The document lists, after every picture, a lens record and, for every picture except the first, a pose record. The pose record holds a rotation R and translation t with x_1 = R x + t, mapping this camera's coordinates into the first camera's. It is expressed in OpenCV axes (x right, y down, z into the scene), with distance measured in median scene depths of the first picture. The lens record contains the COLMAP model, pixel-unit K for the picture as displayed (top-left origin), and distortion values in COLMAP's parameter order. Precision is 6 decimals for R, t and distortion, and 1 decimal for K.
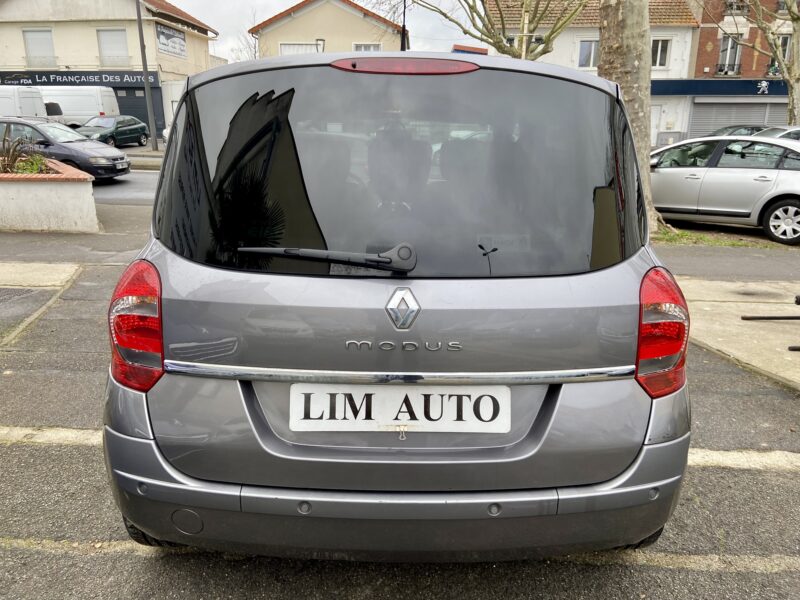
lens RADIAL K [[600.9, 0, 388.0], [0, 600.9, 293.7], [0, 0, 1]] dist [0.079160, -0.094849]
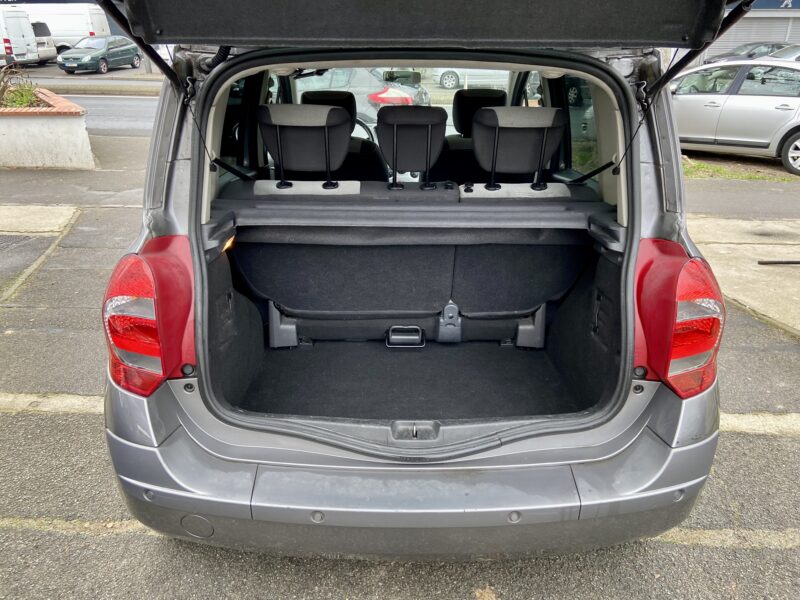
lens RADIAL K [[600.9, 0, 394.8], [0, 600.9, 293.7], [0, 0, 1]] dist [0.079160, -0.094849]
pose [[0.999970, -0.007575, 0.001365, -0.002317], [0.007350, 0.992424, 0.122644, -0.019974], [-0.002284, -0.122630, 0.992450, 0.014579]]
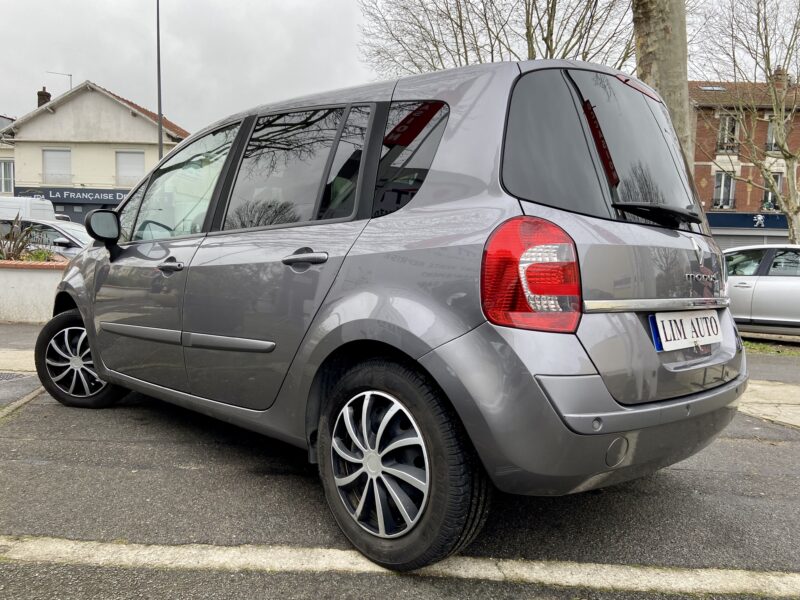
lens RADIAL K [[600.9, 0, 395.4], [0, 600.9, 295.3], [0, 0, 1]] dist [0.079160, -0.094849]
pose [[0.999523, 0.024411, 0.018913, -0.061584], [-0.020048, 0.978799, -0.203839, 0.030690], [-0.023488, 0.203363, 0.978822, 0.098577]]
